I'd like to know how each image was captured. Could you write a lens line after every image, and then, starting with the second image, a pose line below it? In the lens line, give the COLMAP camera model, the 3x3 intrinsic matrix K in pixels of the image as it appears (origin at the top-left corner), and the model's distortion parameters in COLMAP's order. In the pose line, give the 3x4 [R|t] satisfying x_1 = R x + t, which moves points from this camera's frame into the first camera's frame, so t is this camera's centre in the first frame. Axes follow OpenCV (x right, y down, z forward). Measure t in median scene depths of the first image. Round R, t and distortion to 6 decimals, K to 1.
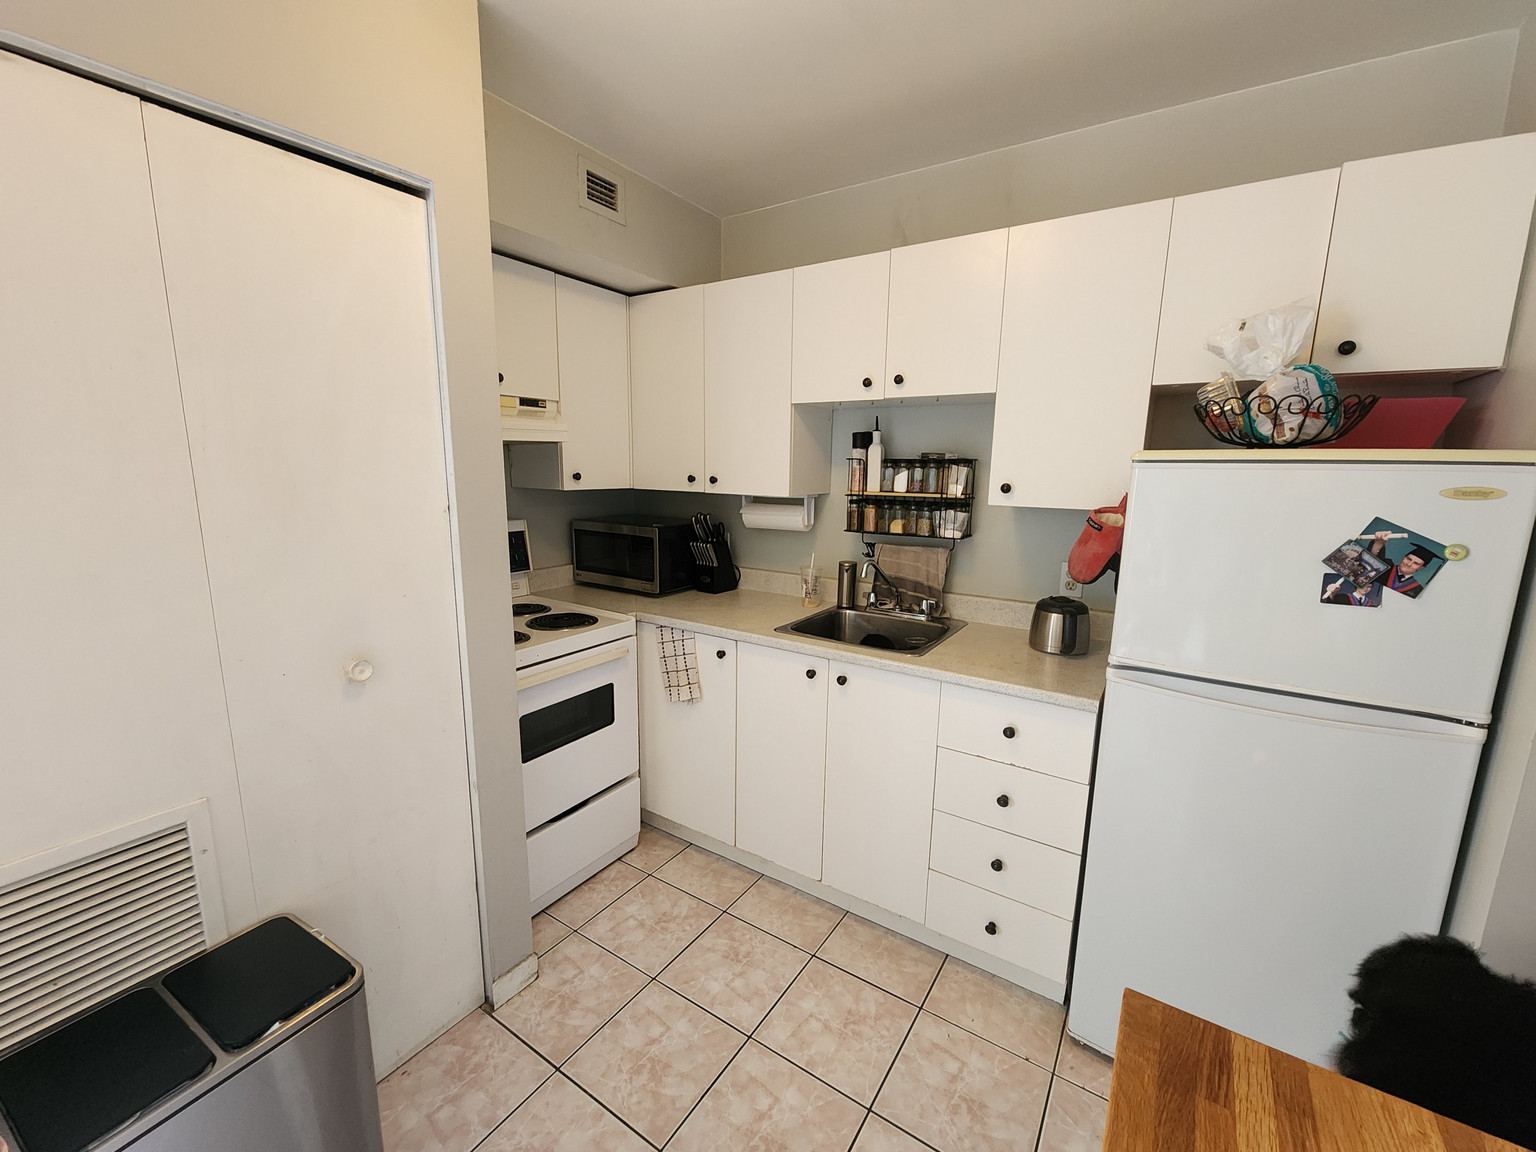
lens RADIAL K [[627.7, 0, 768.5], [0, 627.7, 581.2], [0, 0, 1]] dist [0.003462, -0.002974]
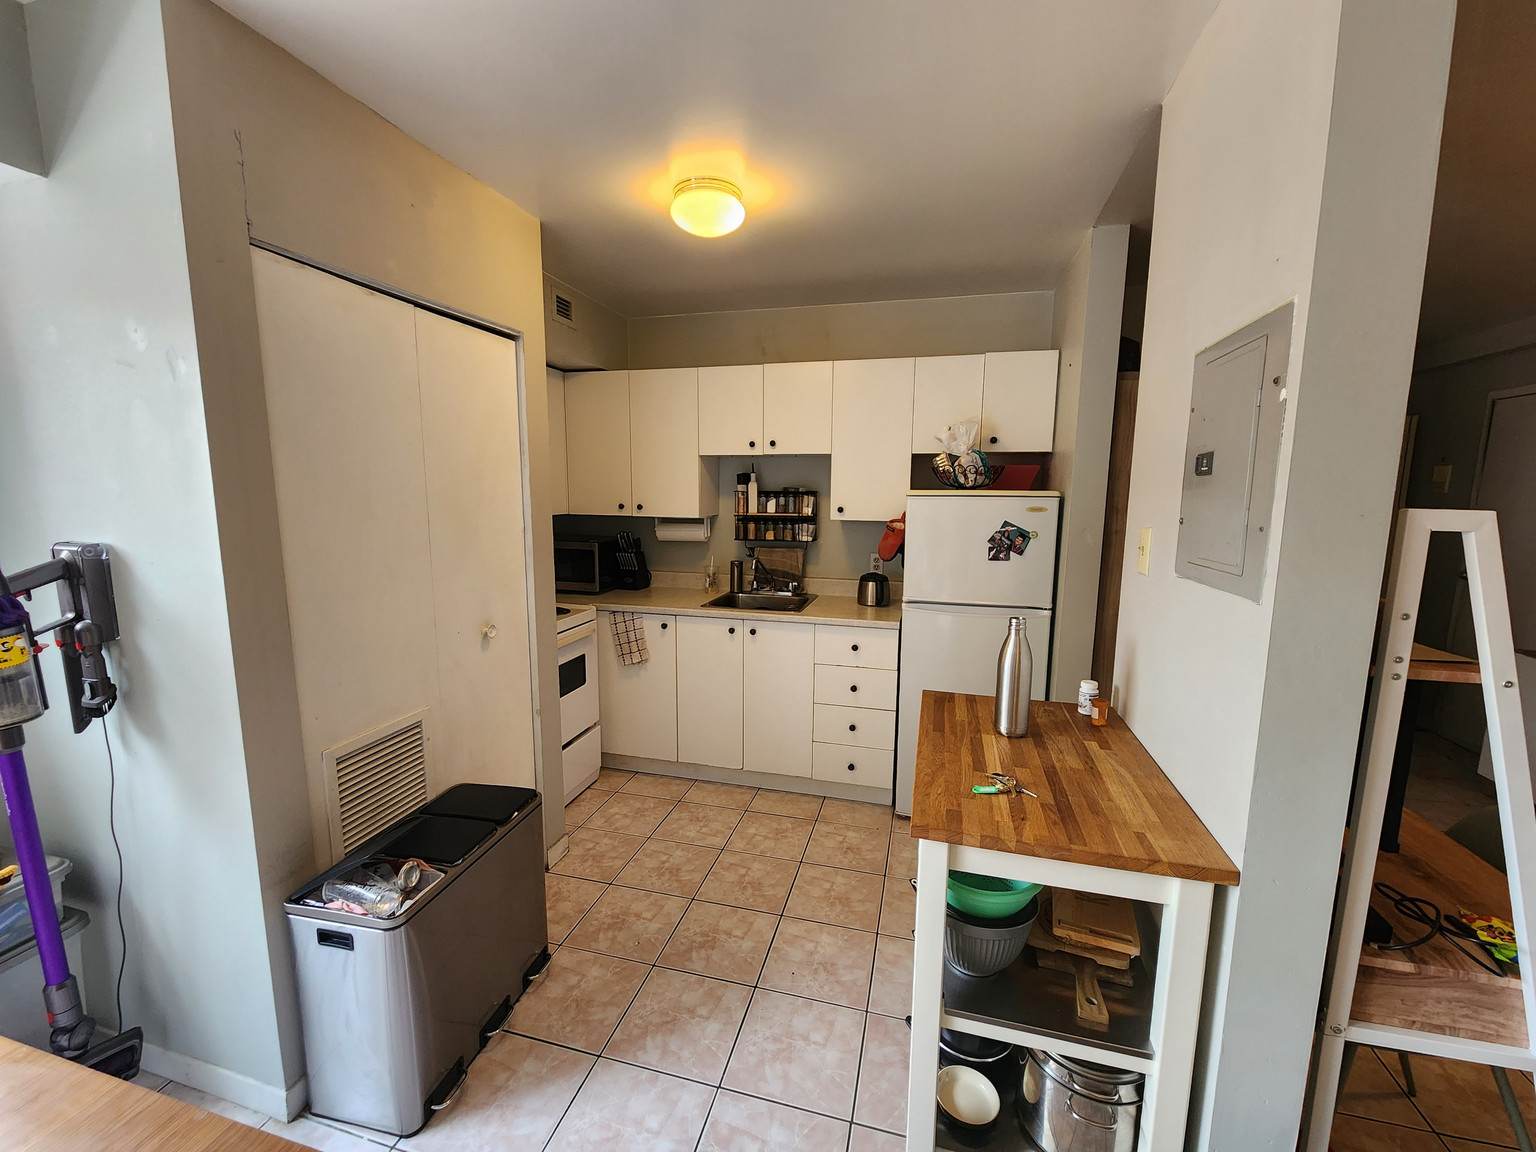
lens RADIAL K [[627.7, 0, 768.4], [0, 627.7, 578.1], [0, 0, 1]] dist [0.003462, -0.002974]
pose [[0.948159, -0.052005, 0.313514, -0.333935], [0.063302, 0.997657, -0.025954, 0.065323], [-0.311429, 0.044455, 0.949229, -0.521449]]
